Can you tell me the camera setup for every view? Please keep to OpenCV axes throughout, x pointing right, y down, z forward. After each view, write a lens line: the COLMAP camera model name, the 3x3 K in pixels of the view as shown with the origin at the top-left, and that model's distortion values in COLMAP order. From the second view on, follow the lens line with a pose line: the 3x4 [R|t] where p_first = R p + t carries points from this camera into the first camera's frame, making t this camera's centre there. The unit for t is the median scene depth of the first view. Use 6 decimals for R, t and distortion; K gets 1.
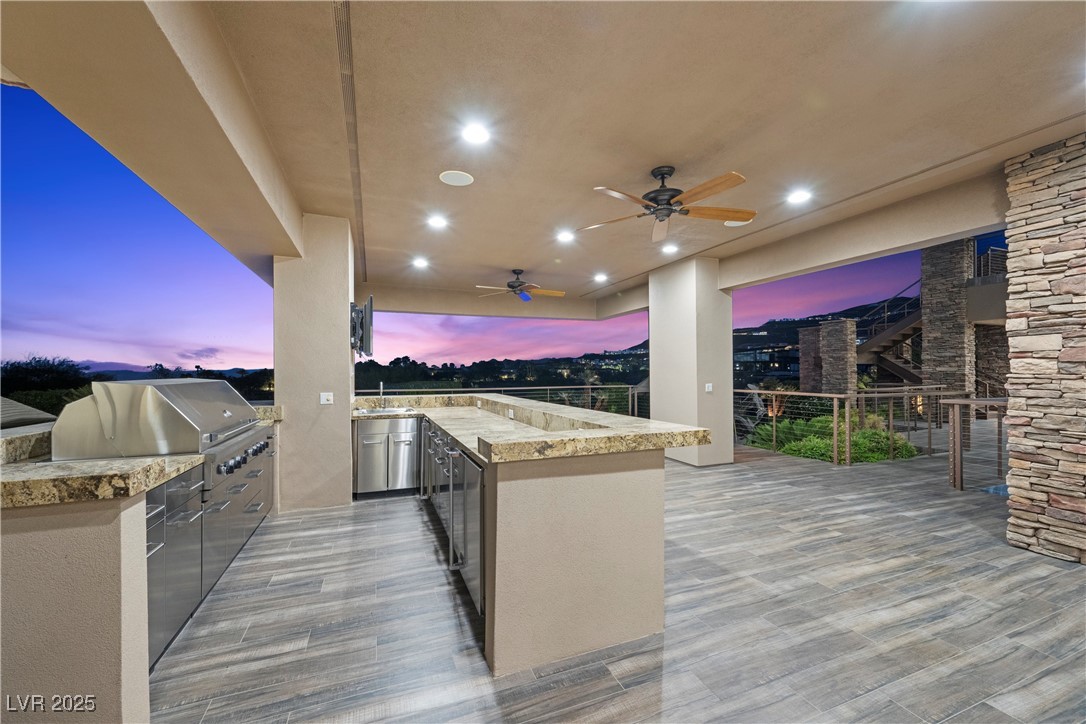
lens RADIAL K [[423.4, 0, 537.3], [0, 423.4, 366.9], [0, 0, 1]] dist [-0.002234, 0.000224]
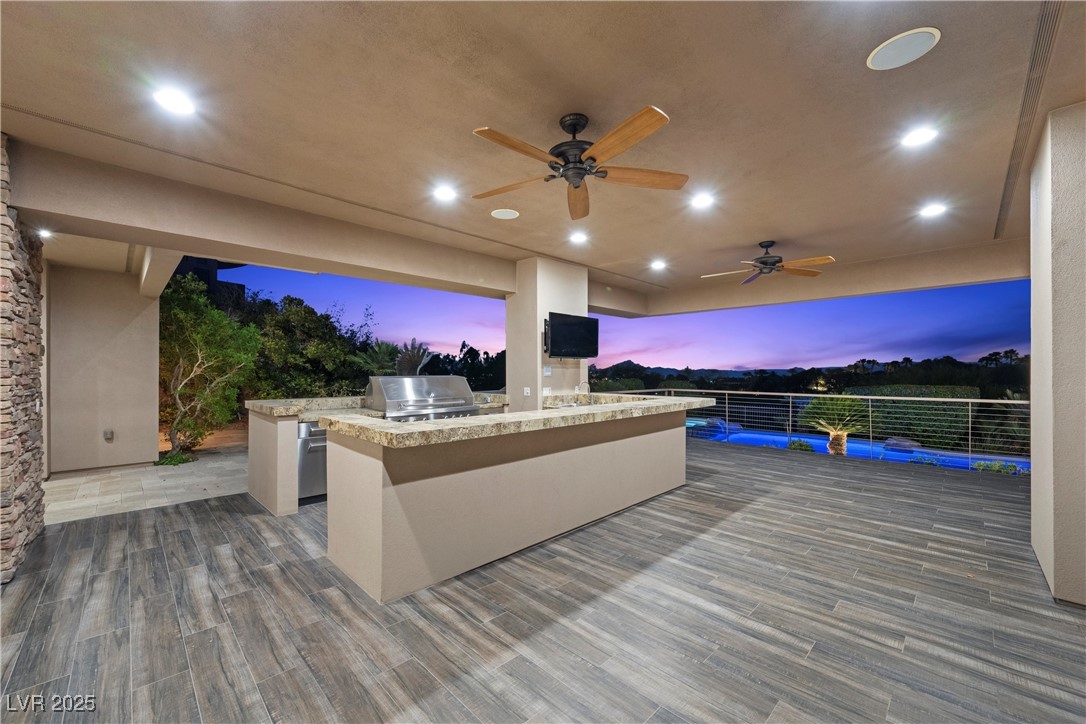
lens RADIAL K [[423.4, 0, 539.6], [0, 423.4, 368.3], [0, 0, 1]] dist [-0.002234, 0.000224]
pose [[0.401358, -0.001536, -0.915920, 0.869435], [0.006989, 0.999975, 0.001385, -0.003015], [0.915895, -0.006957, 0.401358, 0.542289]]
